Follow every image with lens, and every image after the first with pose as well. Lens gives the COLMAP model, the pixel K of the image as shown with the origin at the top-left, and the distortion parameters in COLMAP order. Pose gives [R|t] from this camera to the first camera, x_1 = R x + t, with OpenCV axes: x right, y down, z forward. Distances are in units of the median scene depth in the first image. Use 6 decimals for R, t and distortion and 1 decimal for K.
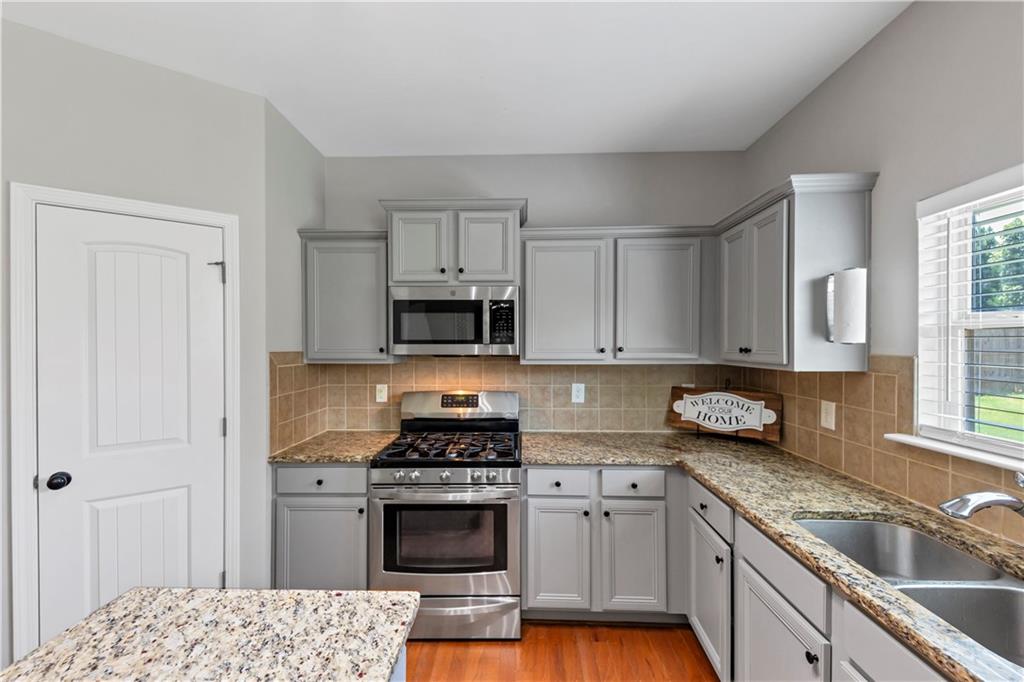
lens RADIAL K [[411.8, 0, 505.9], [0, 411.8, 346.3], [0, 0, 1]] dist [0.013836, -0.000258]
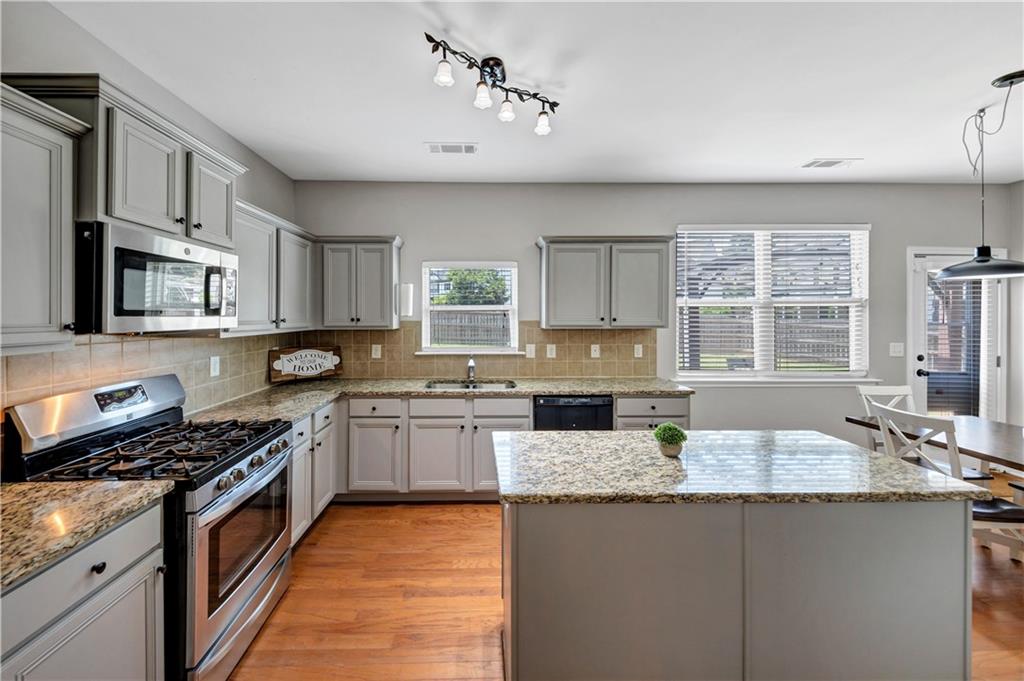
lens RADIAL K [[381.1, 0, 490.5], [0, 381.1, 313.4], [0, 0, 1]] dist [0.015270, 0.000023]
pose [[-0.059012, 0.006007, 0.998239, -0.893795], [0.007088, 0.999959, -0.005598, -0.002794], [-0.998232, 0.006745, -0.059052, 0.460811]]
